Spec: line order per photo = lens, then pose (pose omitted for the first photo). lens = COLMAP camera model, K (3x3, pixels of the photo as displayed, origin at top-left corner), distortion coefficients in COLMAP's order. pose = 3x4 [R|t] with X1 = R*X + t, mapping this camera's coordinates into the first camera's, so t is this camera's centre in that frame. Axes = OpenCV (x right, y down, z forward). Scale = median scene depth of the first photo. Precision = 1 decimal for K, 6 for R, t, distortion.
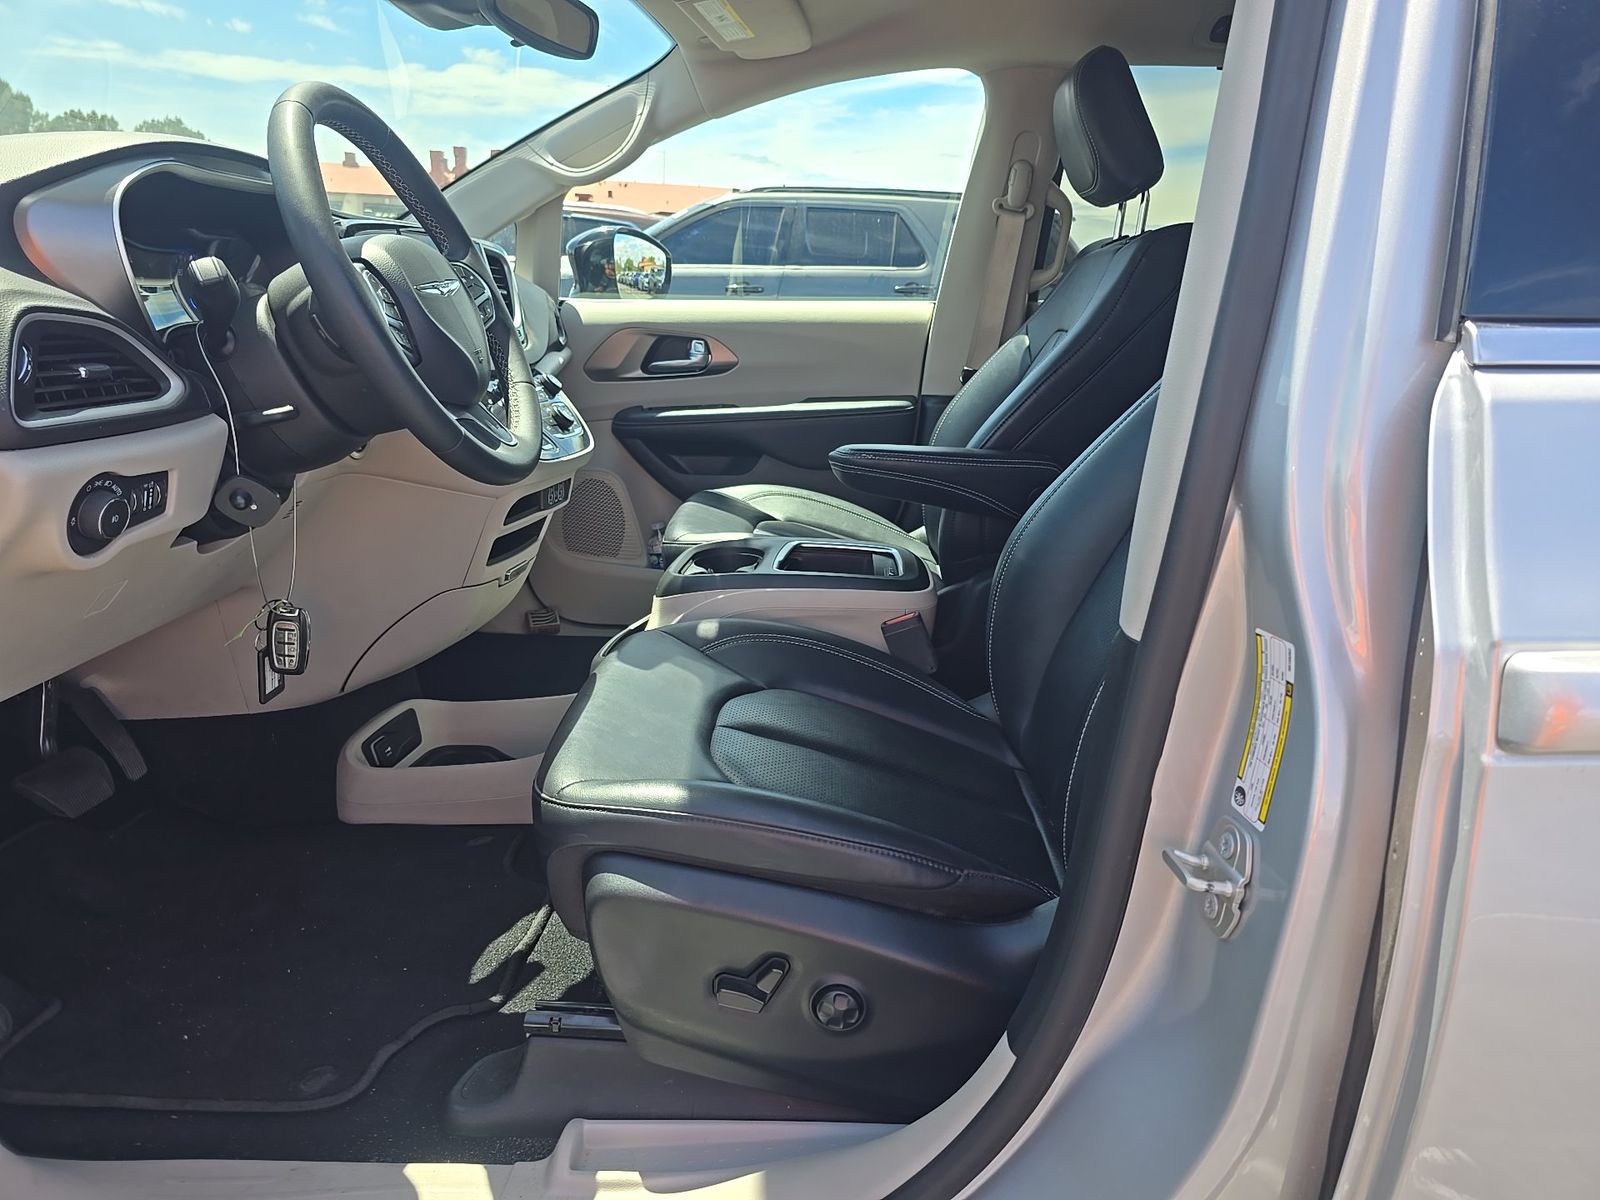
lens RADIAL K [[1114.9, 0, 818.8], [0, 1114.9, 603.3], [0, 0, 1]] dist [0.044952, -0.038579]
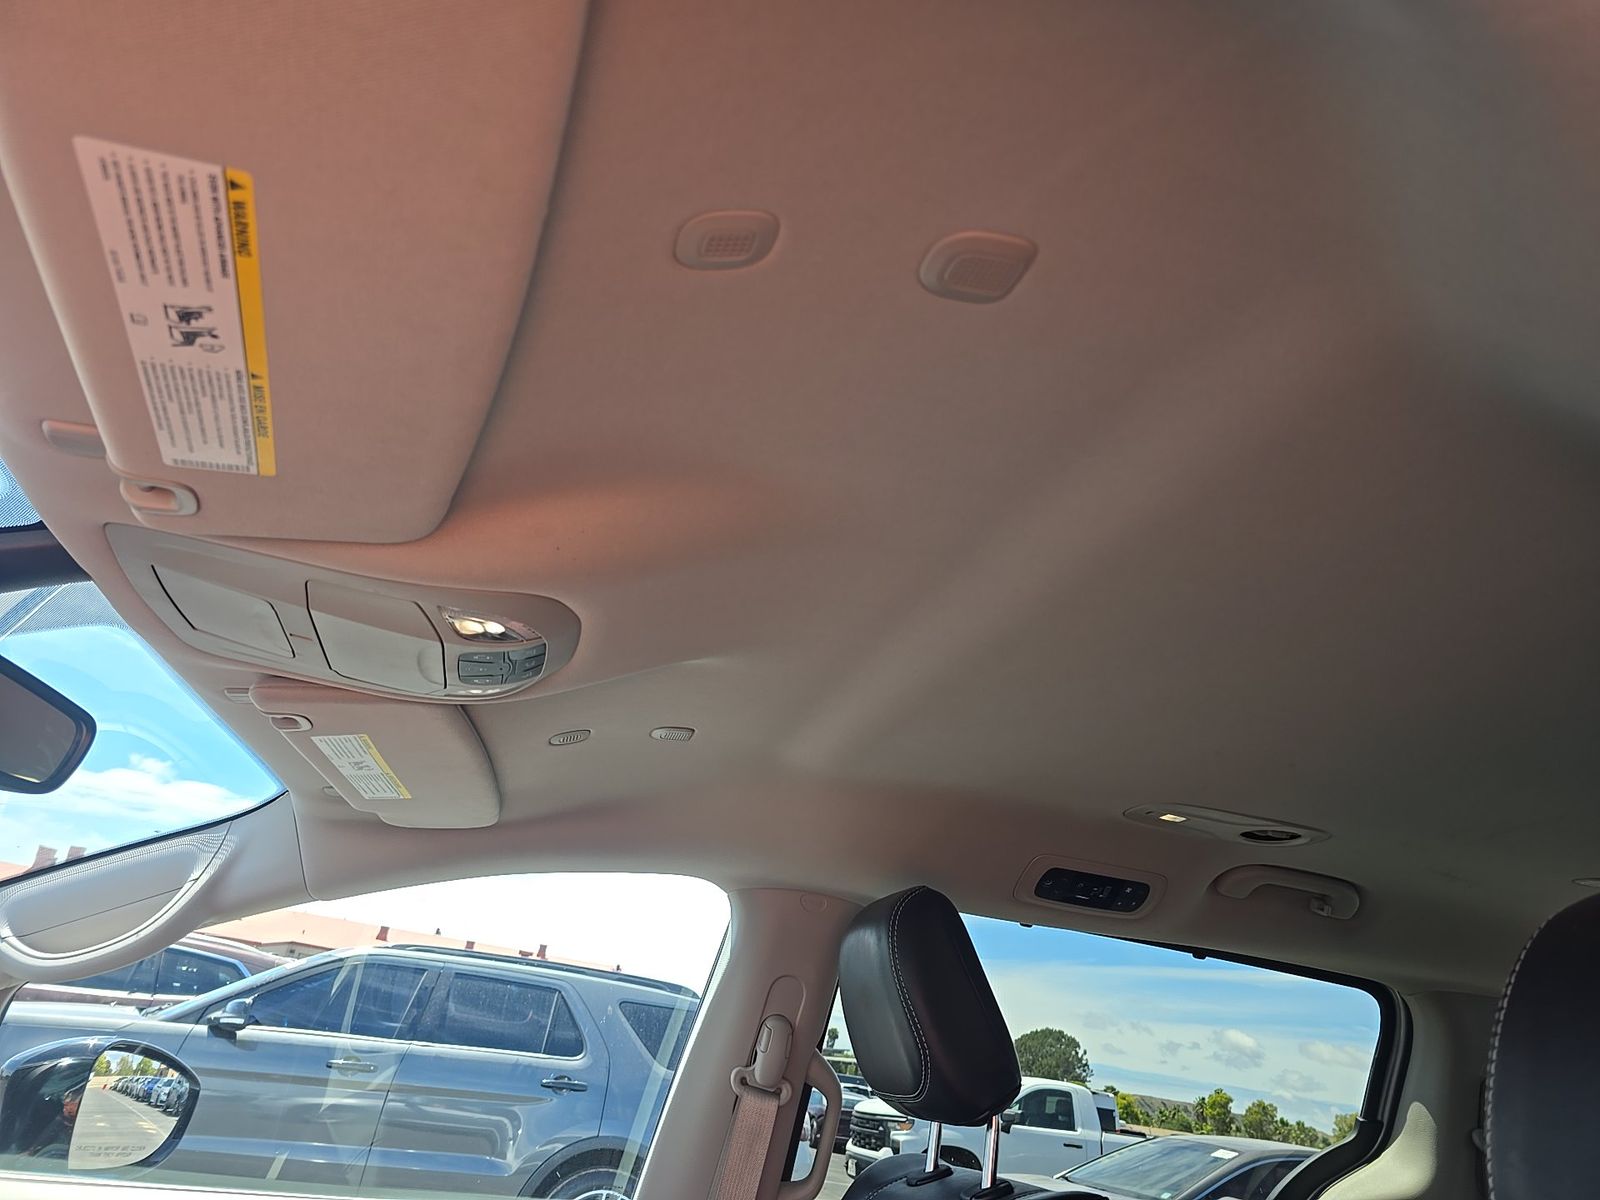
lens RADIAL K [[1114.9, 0, 818.8], [0, 1114.9, 603.3], [0, 0, 1]] dist [0.044952, -0.038579]
pose [[0.952359, 0.195937, 0.233710, -0.005075], [-0.011474, 0.788793, -0.614552, -0.151104], [-0.304762, 0.582593, 0.753462, 0.287137]]
